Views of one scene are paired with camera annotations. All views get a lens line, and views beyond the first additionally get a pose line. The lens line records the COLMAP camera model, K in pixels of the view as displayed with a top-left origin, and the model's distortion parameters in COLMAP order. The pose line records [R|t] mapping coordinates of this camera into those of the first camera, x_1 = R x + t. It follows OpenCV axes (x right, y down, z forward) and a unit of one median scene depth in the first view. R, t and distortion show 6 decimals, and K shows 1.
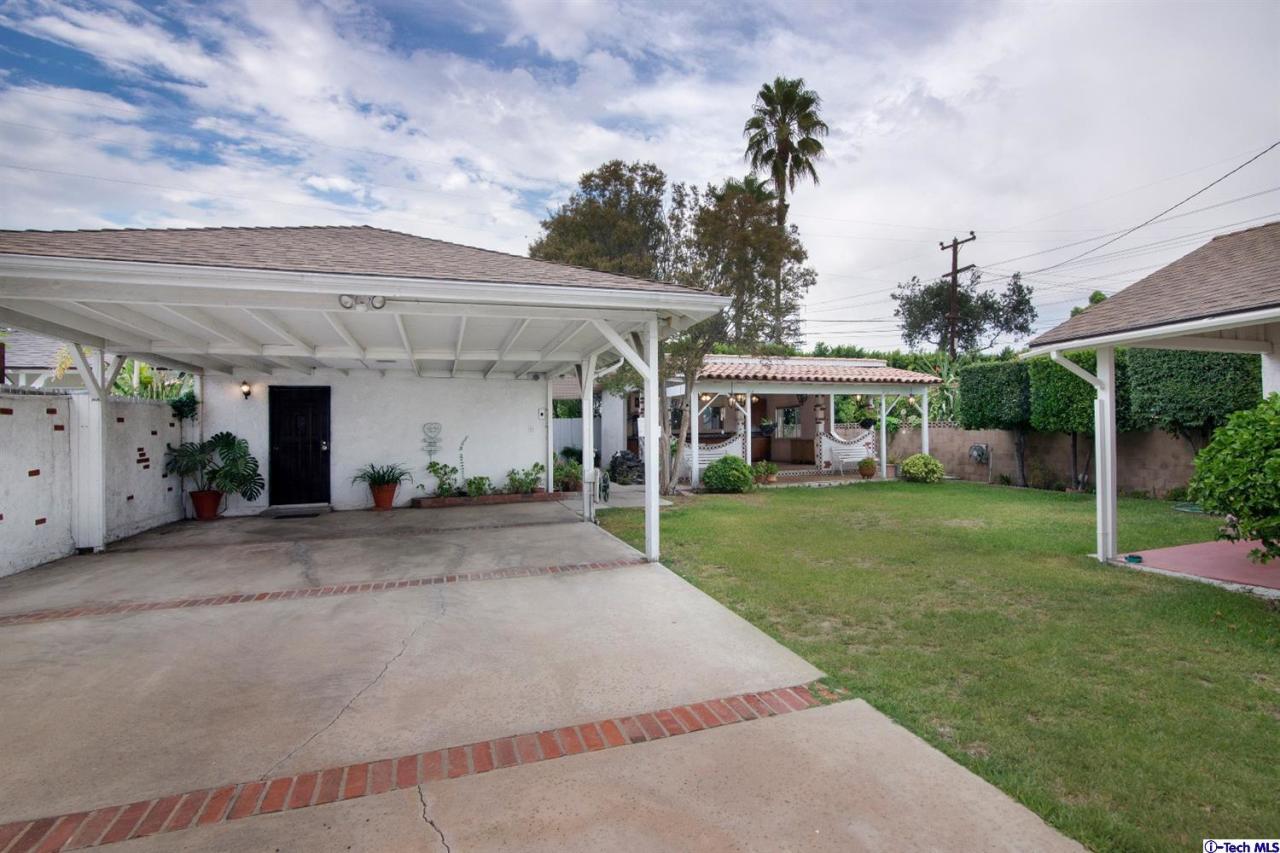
lens RADIAL K [[651.0, 0, 729.8], [0, 651.0, 425.4], [0, 0, 1]] dist [-0.002160, -0.000483]
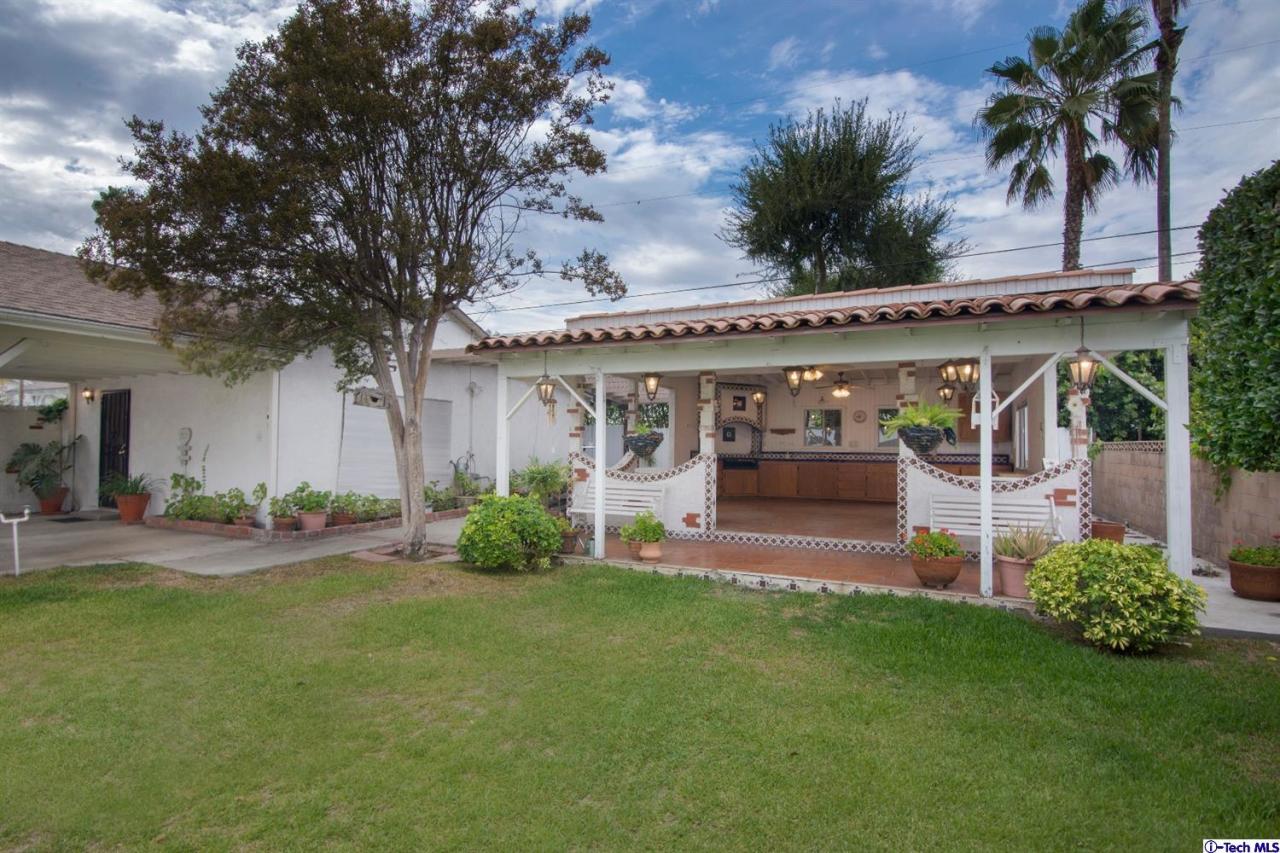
lens RADIAL K [[627.3, 0, 633.7], [0, 627.3, 416.1], [0, 0, 1]] dist [-0.001317, -0.000874]
pose [[0.624432, -0.014093, -0.780952, 0.393073], [-0.014372, 0.999461, -0.029528, -0.002829], [0.780947, 0.029662, 0.623893, 0.659145]]
